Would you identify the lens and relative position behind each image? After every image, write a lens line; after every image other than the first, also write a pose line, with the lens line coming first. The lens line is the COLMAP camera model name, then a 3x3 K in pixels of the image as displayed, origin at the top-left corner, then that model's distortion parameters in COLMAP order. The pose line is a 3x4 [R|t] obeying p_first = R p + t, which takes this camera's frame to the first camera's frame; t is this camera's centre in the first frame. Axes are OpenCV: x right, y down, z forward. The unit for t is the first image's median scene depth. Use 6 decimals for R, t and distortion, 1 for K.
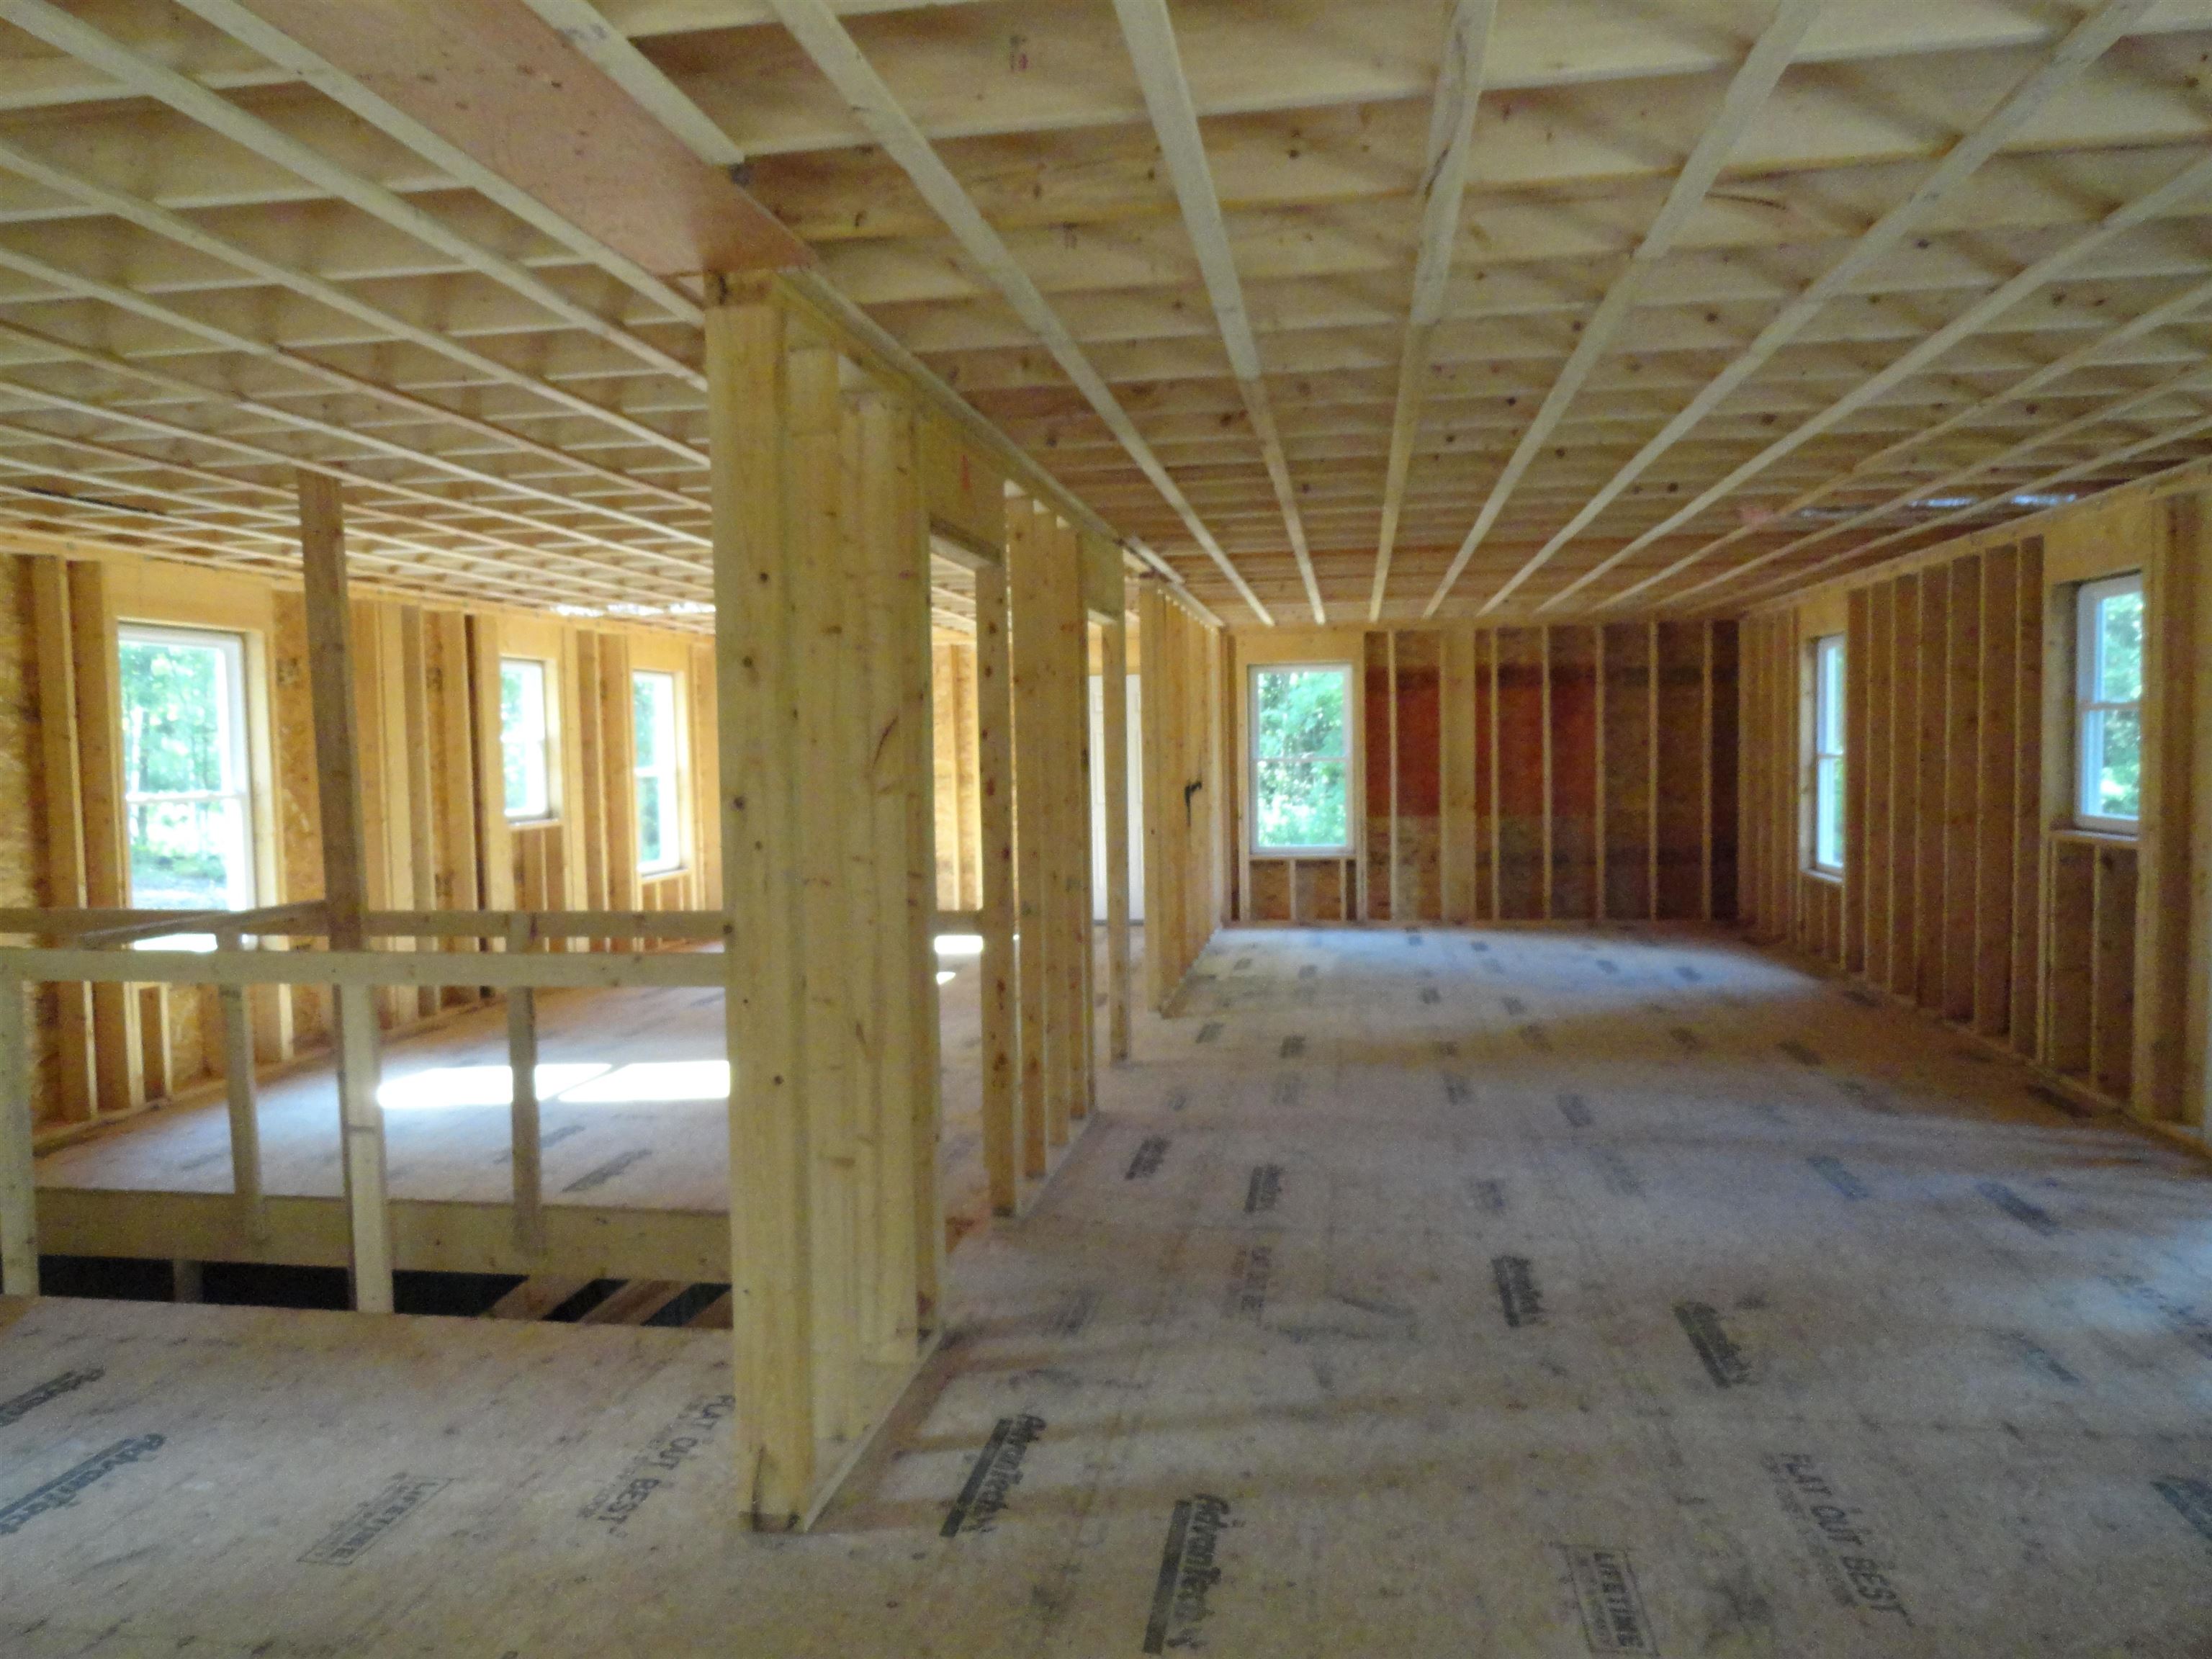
lens RADIAL K [[1521.5, 0, 1106.0], [0, 1521.5, 829.5], [0, 0, 1]] dist [0.004707, -0.003076]
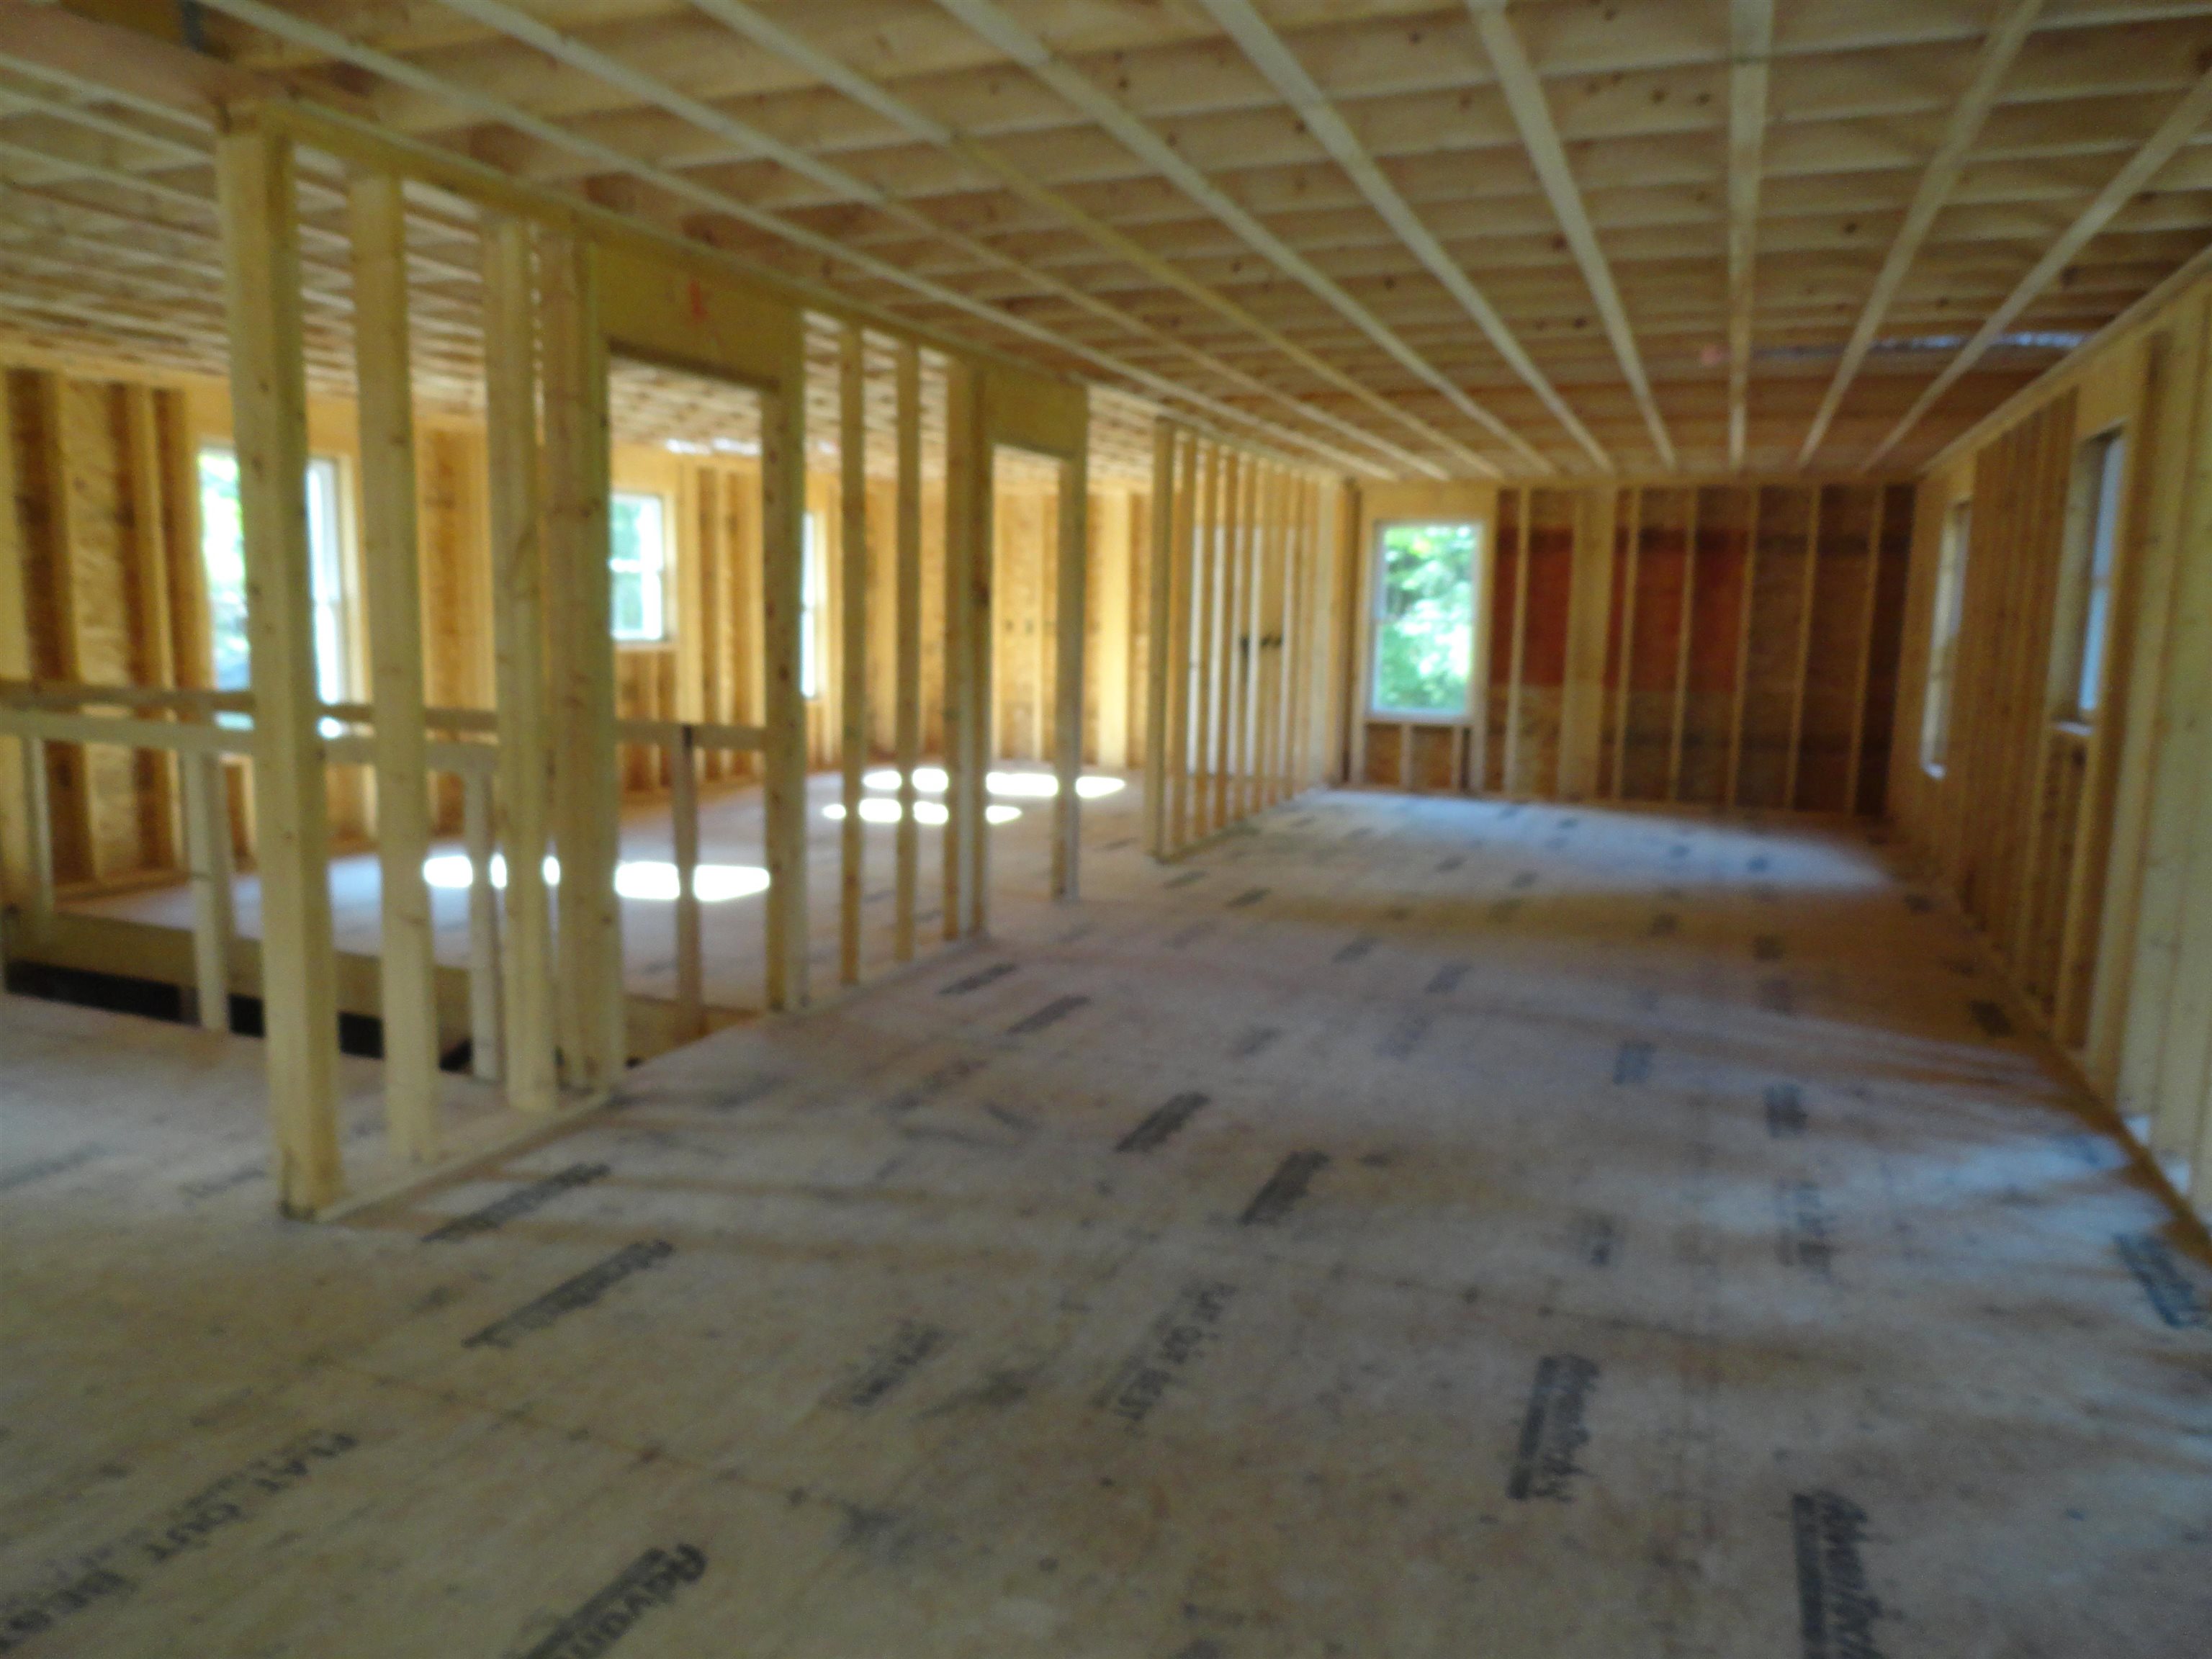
lens RADIAL K [[1521.5, 0, 1106.0], [0, 1521.5, 829.5], [0, 0, 1]] dist [0.004707, -0.003076]
pose [[0.972748, 0.072998, -0.220076, 0.362598], [-0.053097, 0.994057, 0.095034, 0.010351], [0.225705, -0.080759, 0.970842, 0.014291]]
